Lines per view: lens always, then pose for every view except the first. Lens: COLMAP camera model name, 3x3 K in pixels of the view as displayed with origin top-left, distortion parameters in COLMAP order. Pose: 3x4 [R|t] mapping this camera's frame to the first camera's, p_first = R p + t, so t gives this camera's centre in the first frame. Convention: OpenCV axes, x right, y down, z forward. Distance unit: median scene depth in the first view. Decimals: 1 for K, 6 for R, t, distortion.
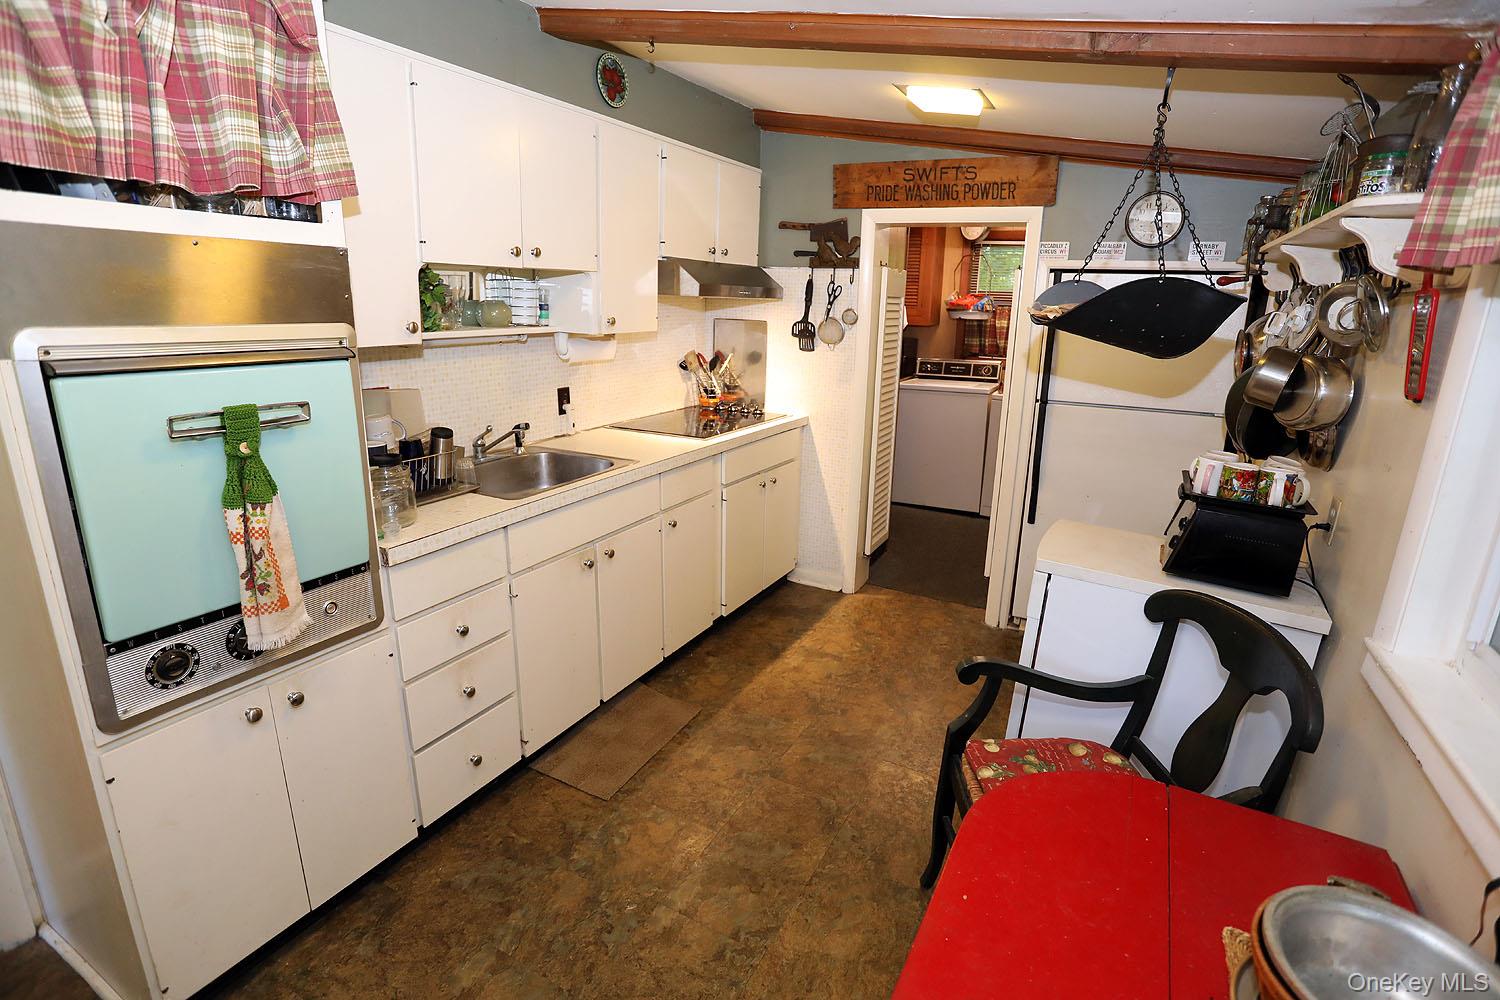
lens RADIAL K [[722.3, 0, 750.8], [0, 722.3, 486.5], [0, 0, 1]] dist [-0.078340, 0.037492]
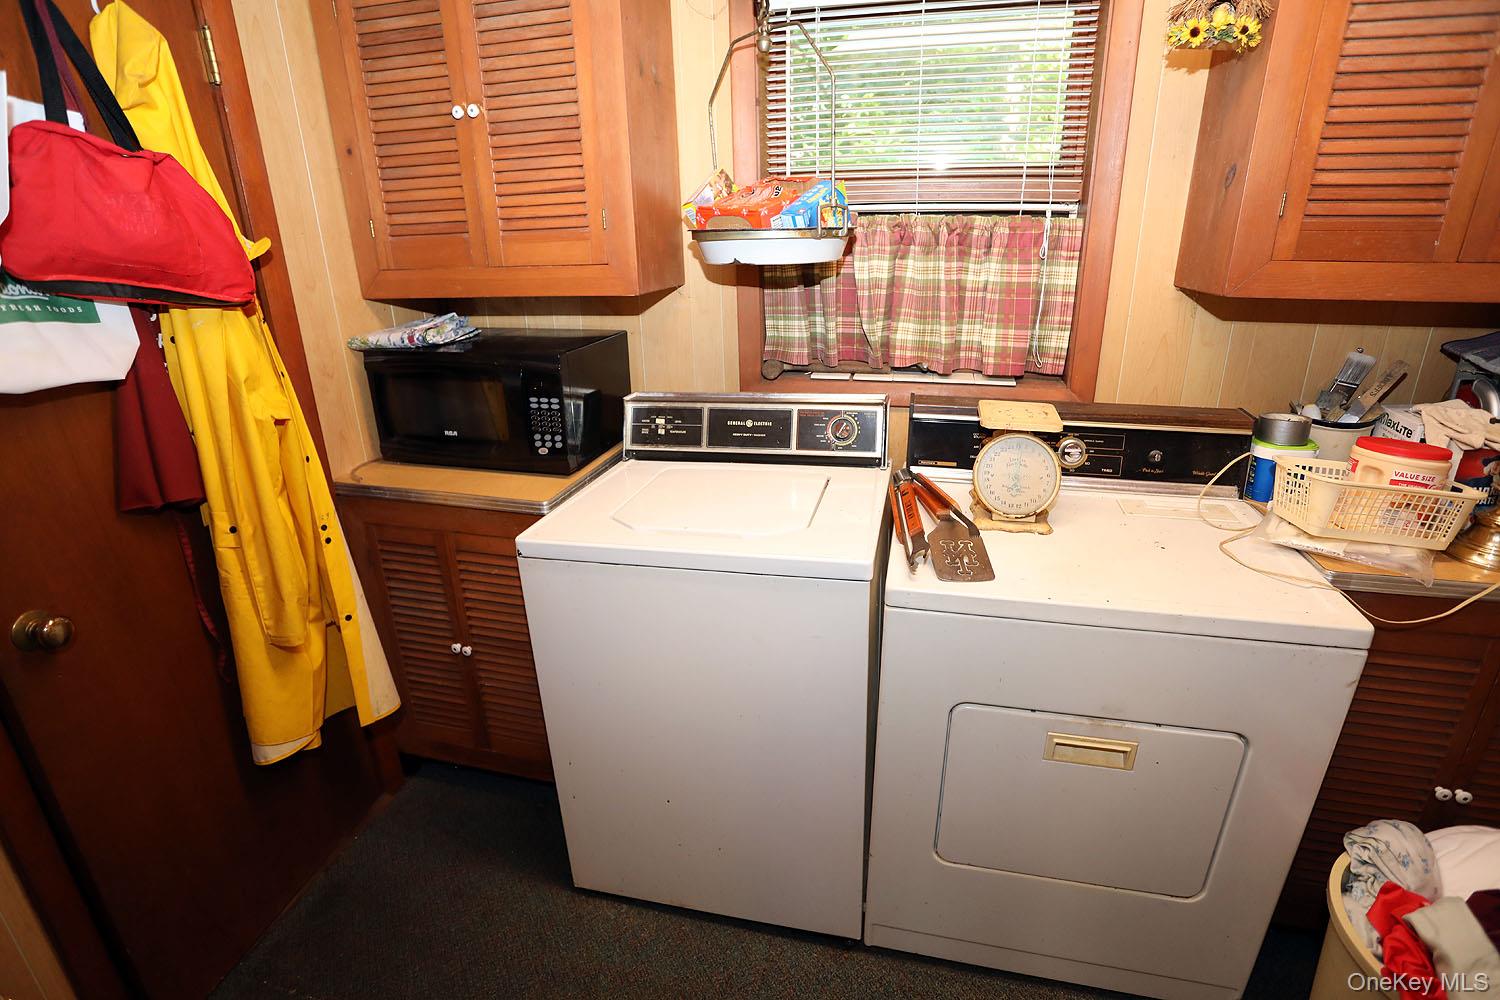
lens RADIAL K [[722.3, 0, 750.8], [0, 722.3, 486.5], [0, 0, 1]] dist [-0.078340, 0.037492]
pose [[0.970634, -0.115357, 0.211096, 0.367052], [0.098520, 0.991179, 0.088646, -0.276914], [-0.219460, -0.065245, 0.973437, 1.156289]]
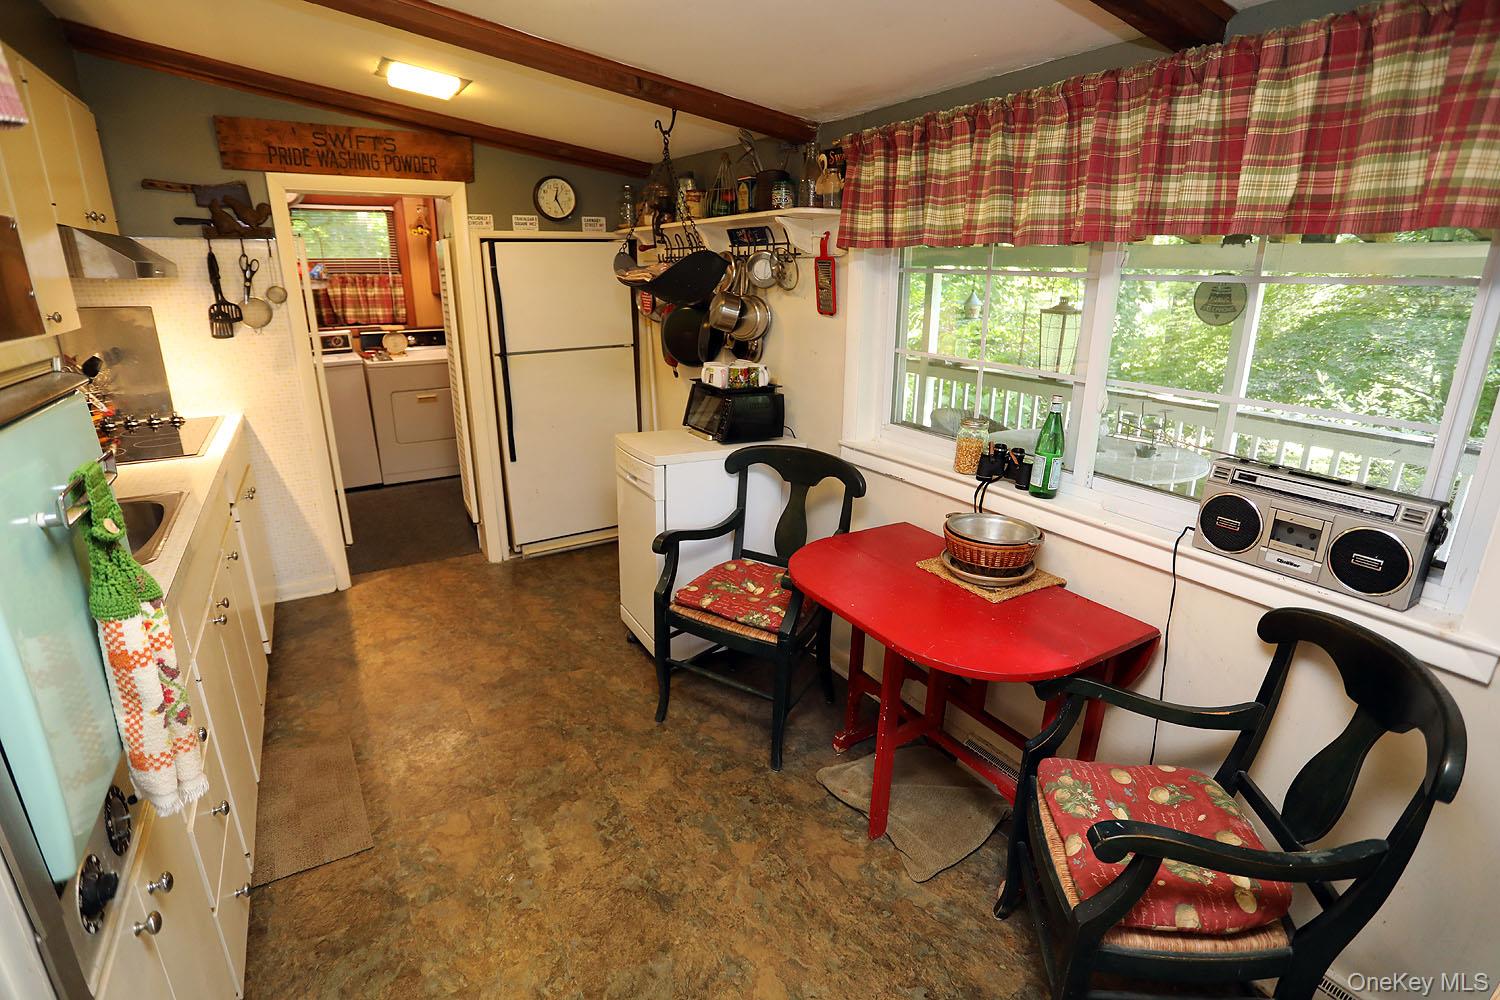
lens RADIAL K [[722.3, 0, 750.8], [0, 722.3, 486.5], [0, 0, 1]] dist [-0.078340, 0.037492]
pose [[0.509786, -0.271679, 0.816277, -0.354321], [0.226011, 0.957793, 0.177630, -0.027411], [-0.830083, 0.093934, 0.549672, 0.047929]]
